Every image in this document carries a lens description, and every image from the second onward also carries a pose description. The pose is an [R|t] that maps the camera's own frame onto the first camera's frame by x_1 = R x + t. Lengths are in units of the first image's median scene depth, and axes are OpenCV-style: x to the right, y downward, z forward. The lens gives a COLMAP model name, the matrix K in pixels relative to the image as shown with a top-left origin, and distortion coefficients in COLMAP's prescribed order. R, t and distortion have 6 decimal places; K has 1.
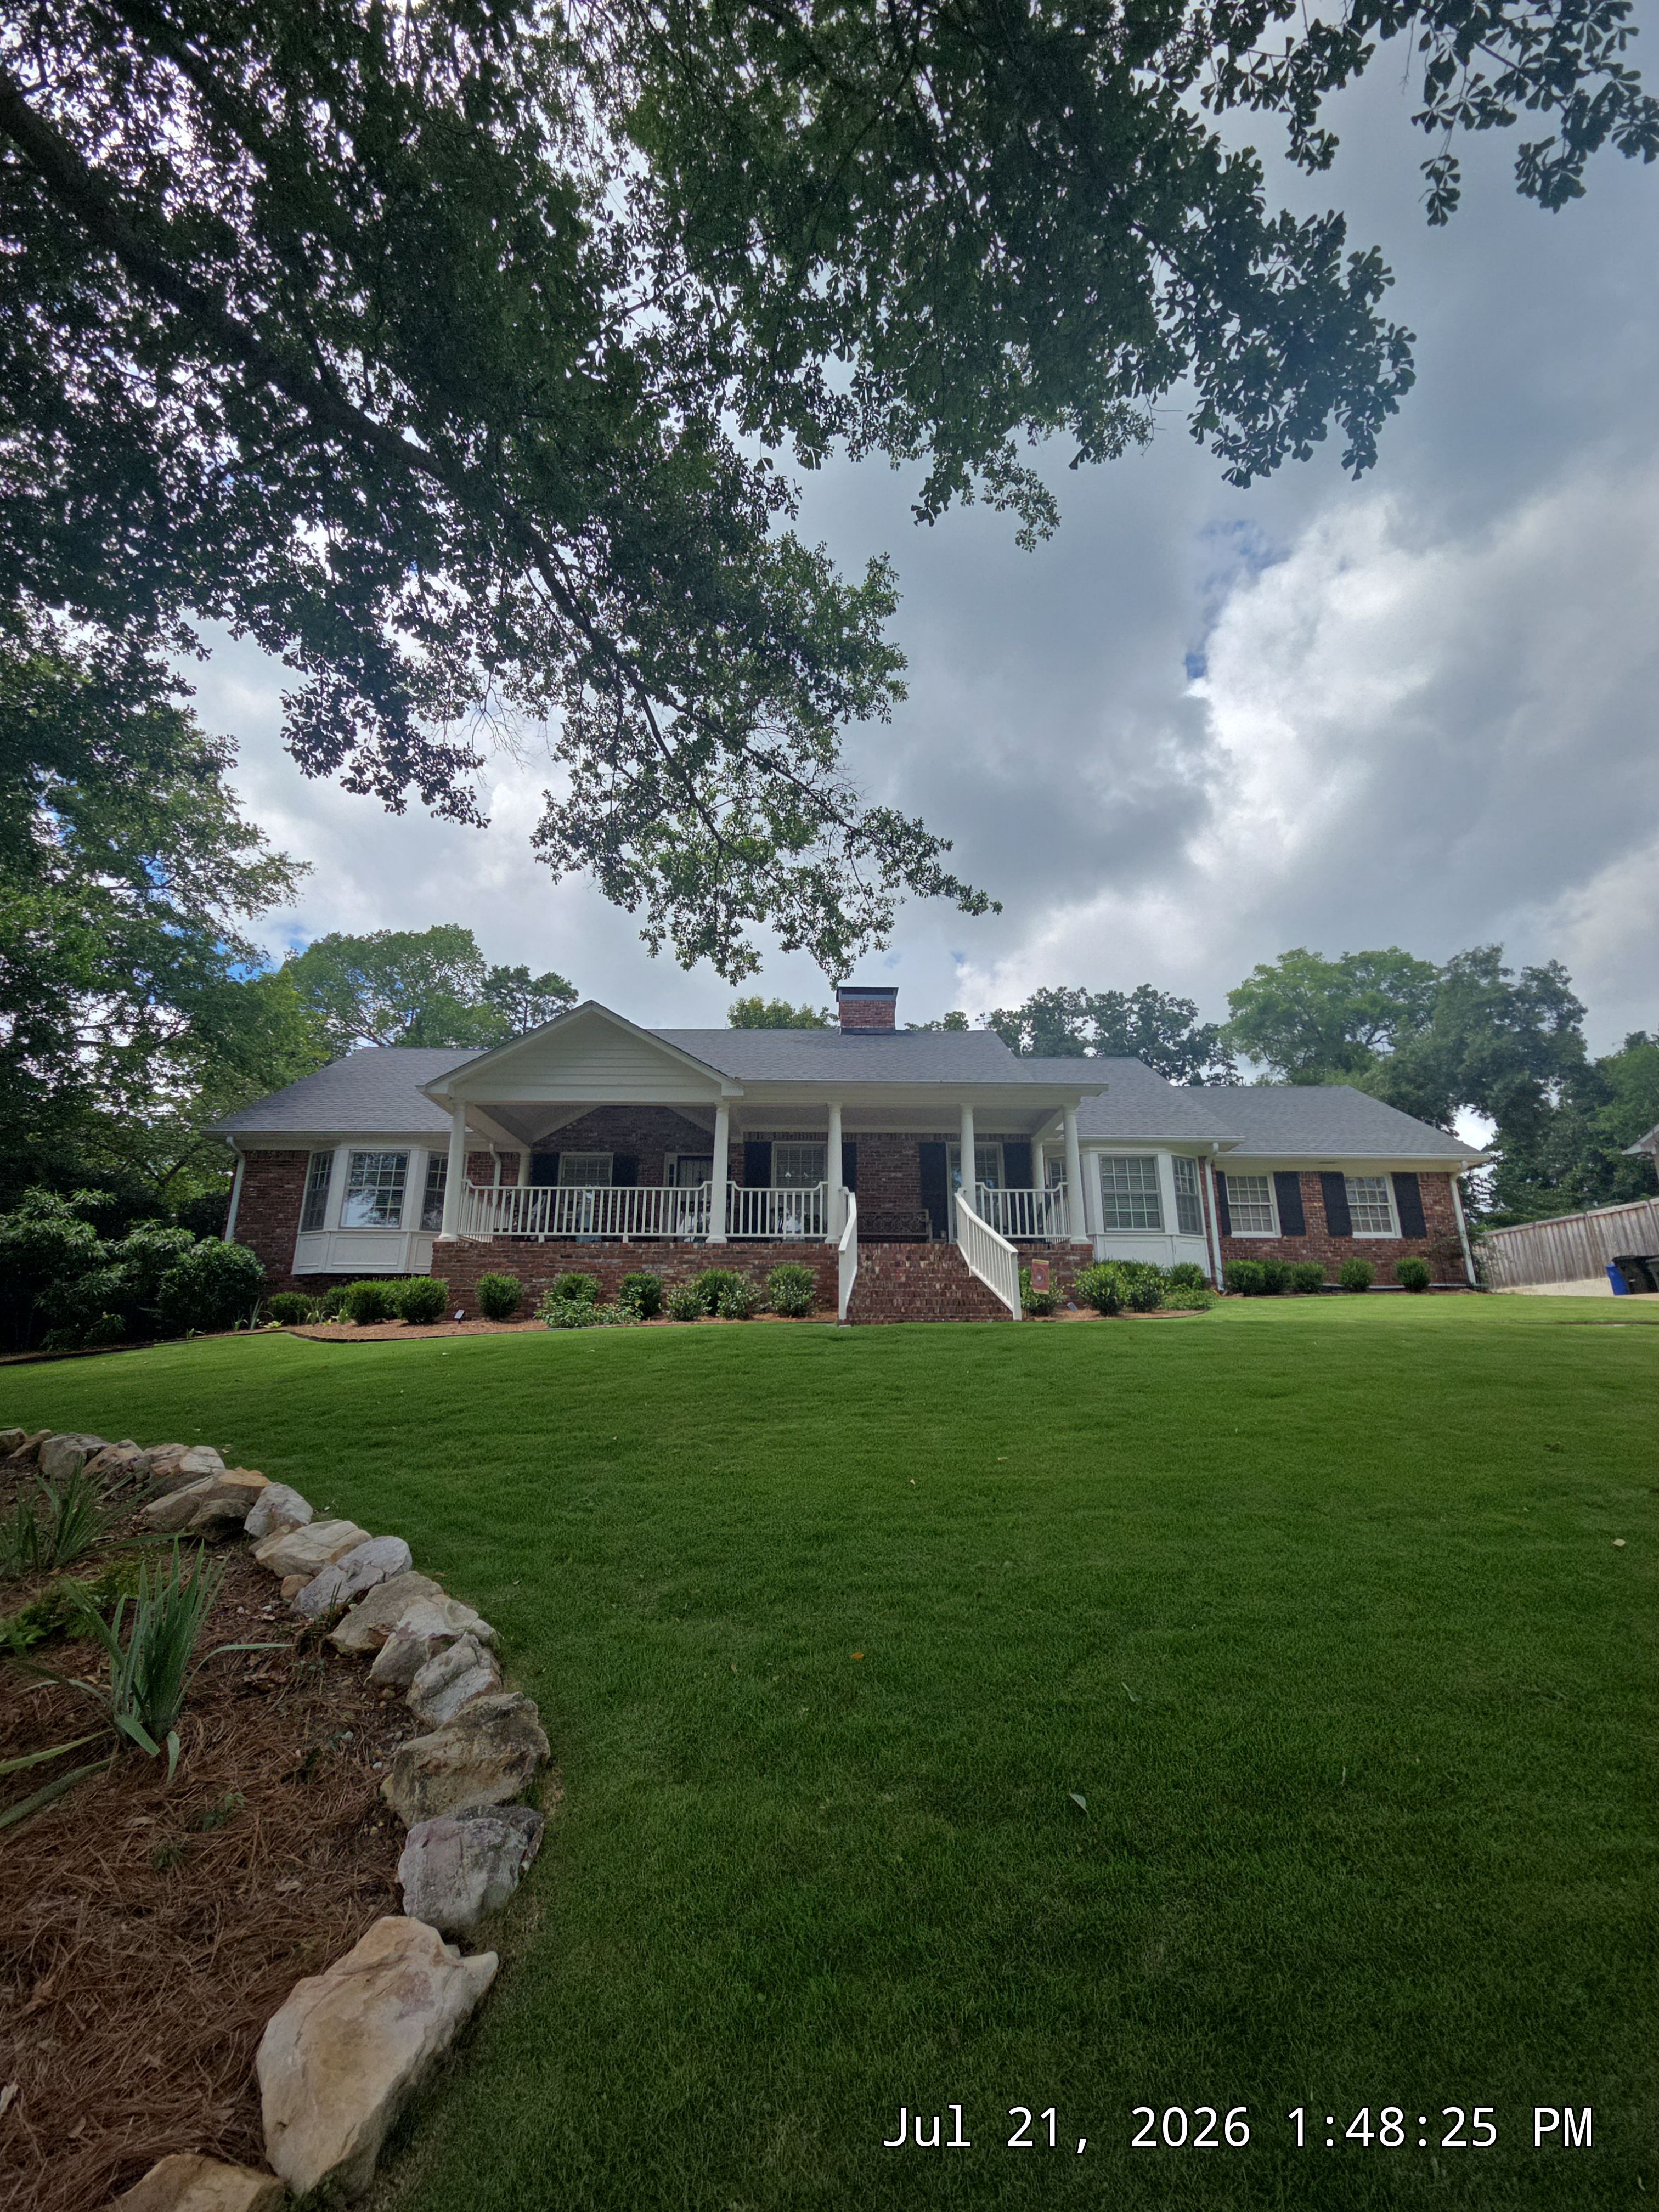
lens RADIAL K [[911.8, 0, 819.2], [0, 911.8, 1108.1], [0, 0, 1]] dist [0.015618, 0.000098]
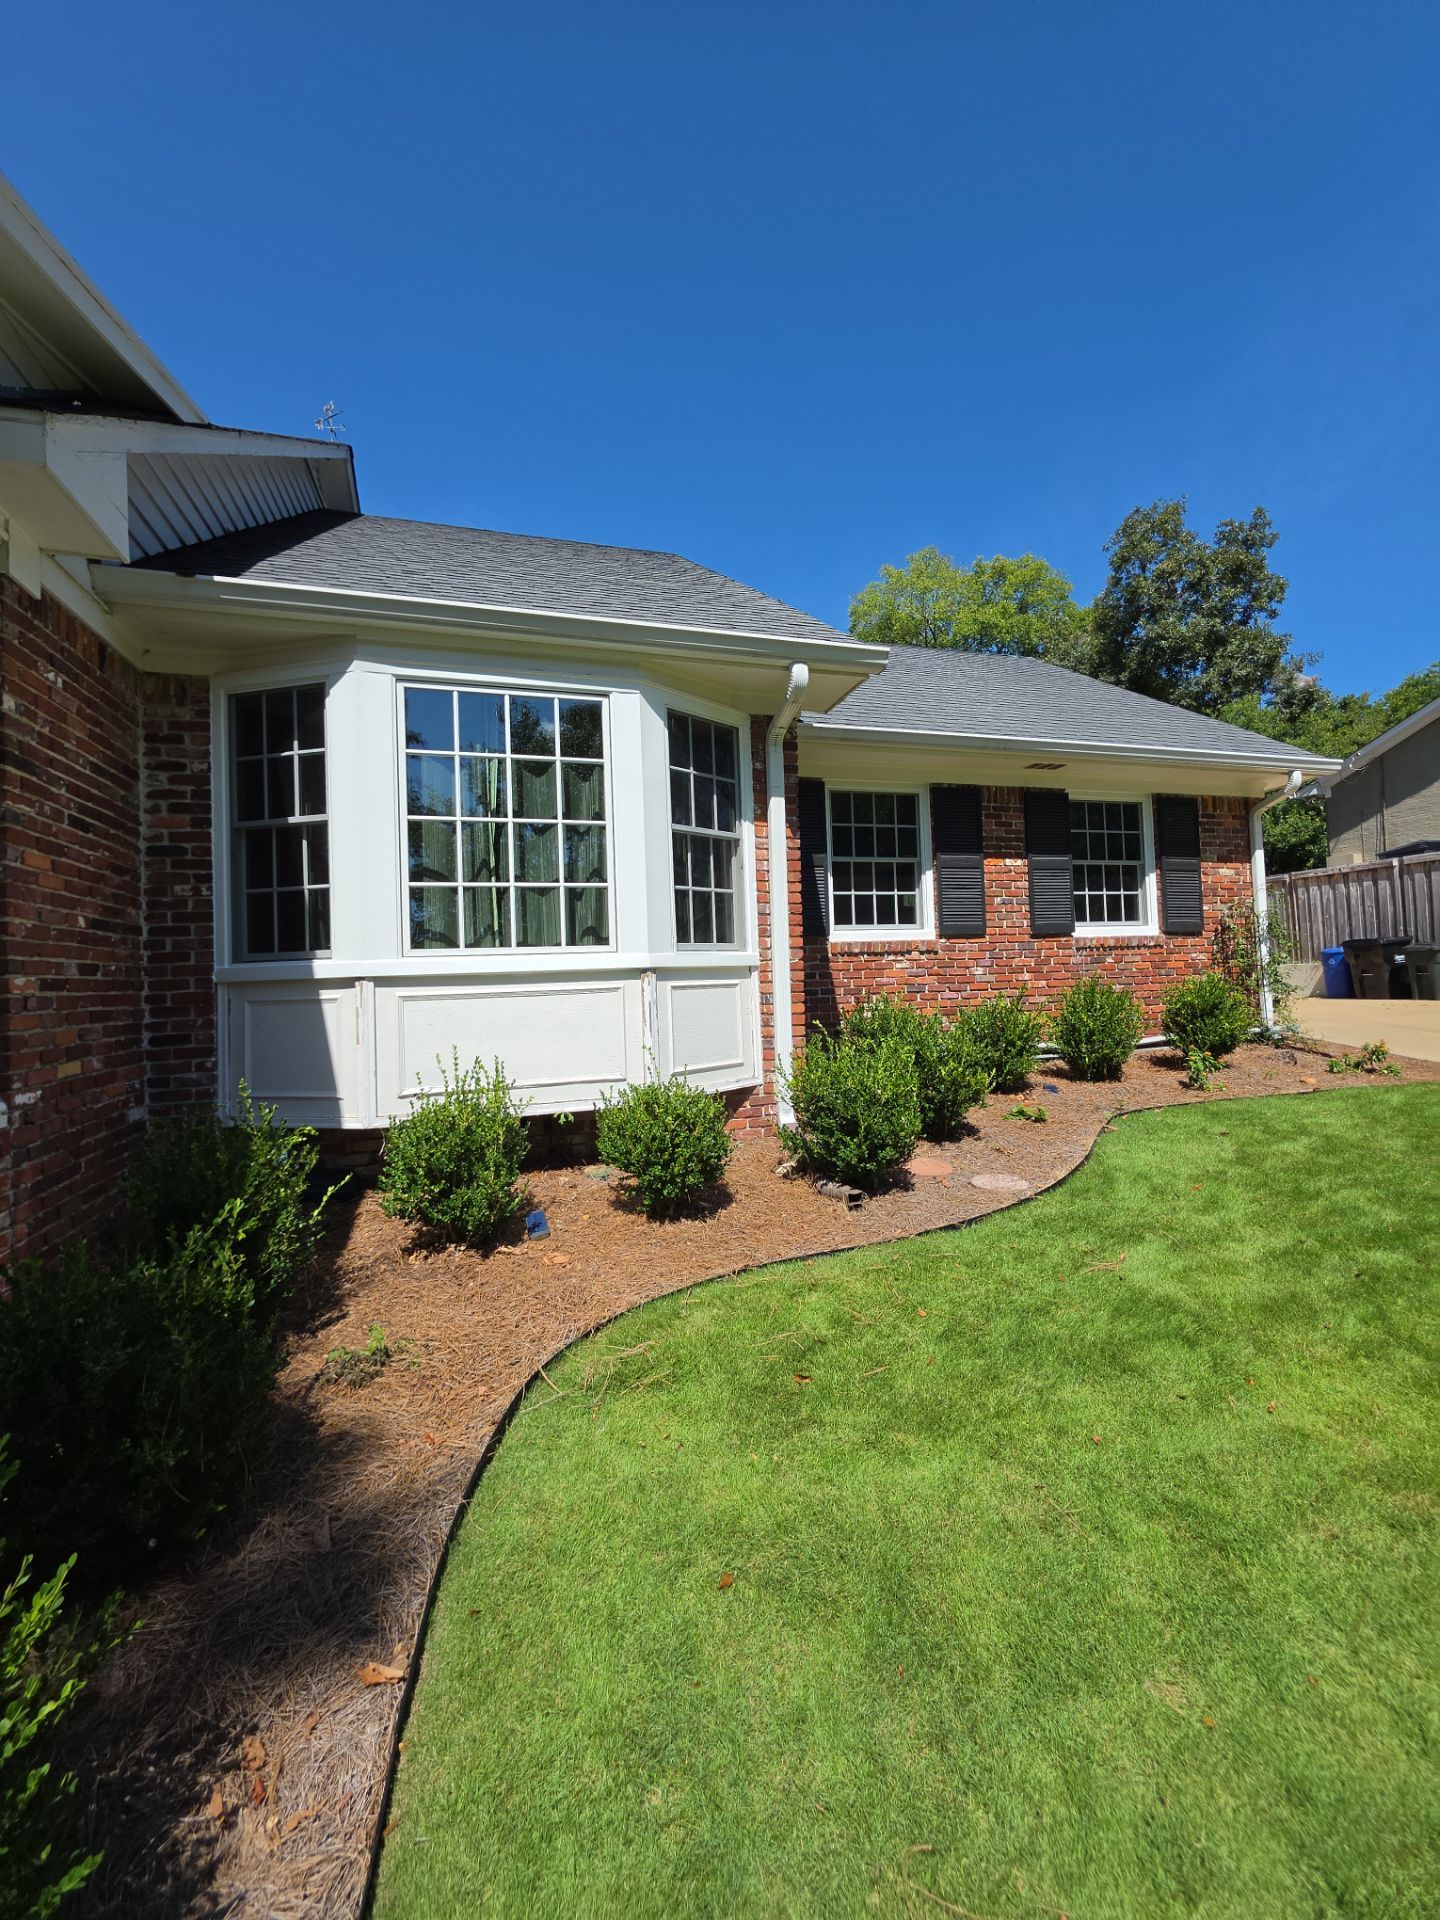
lens RADIAL K [[772.5, 0, 717.0], [0, 772.5, 960.6], [0, 0, 1]] dist [0.008152, 0.000003]
pose [[0.963897, -0.027674, 0.264834, 0.354675], [-0.037560, 0.970510, 0.238116, 0.078263], [-0.263613, -0.239466, 0.934432, 0.786293]]
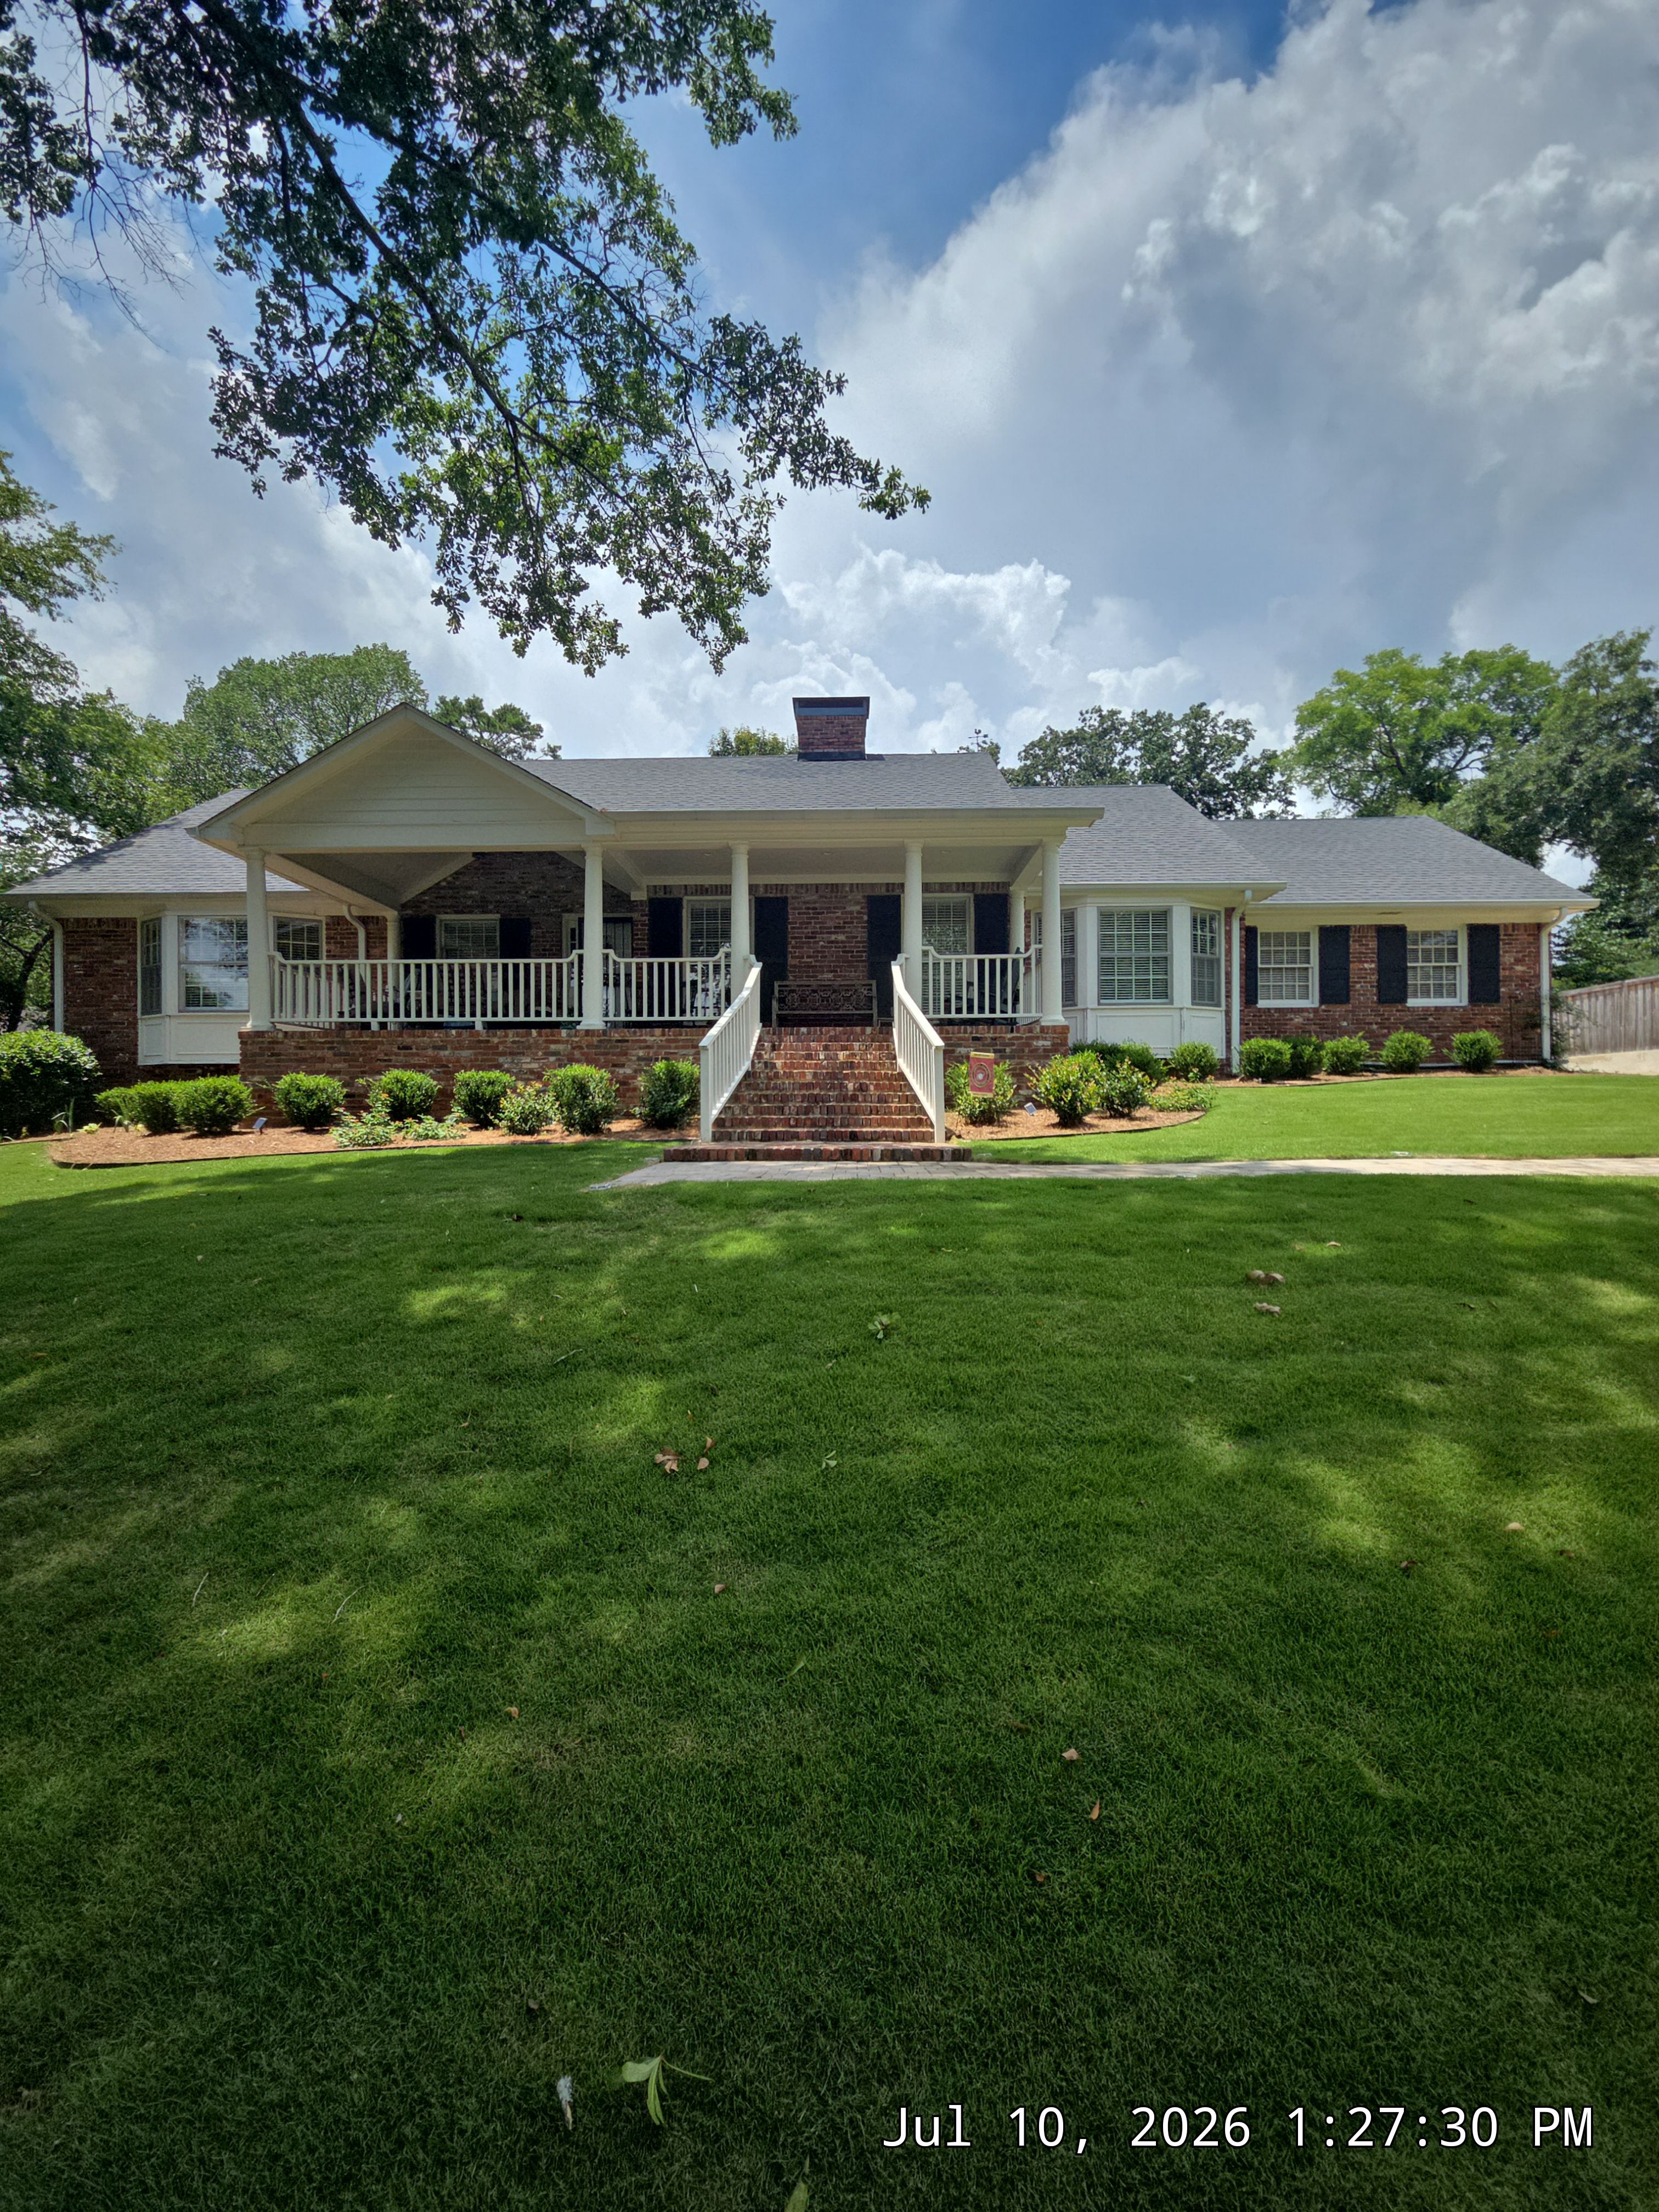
lens RADIAL K [[908.5, 0, 805.0], [0, 908.5, 1124.9], [0, 0, 1]] dist [0.002317, -0.000482]
pose [[0.998812, -0.004719, -0.048496, 0.092827], [0.017970, 0.960812, 0.276618, 0.009696], [0.045290, -0.277161, 0.959756, 0.185085]]
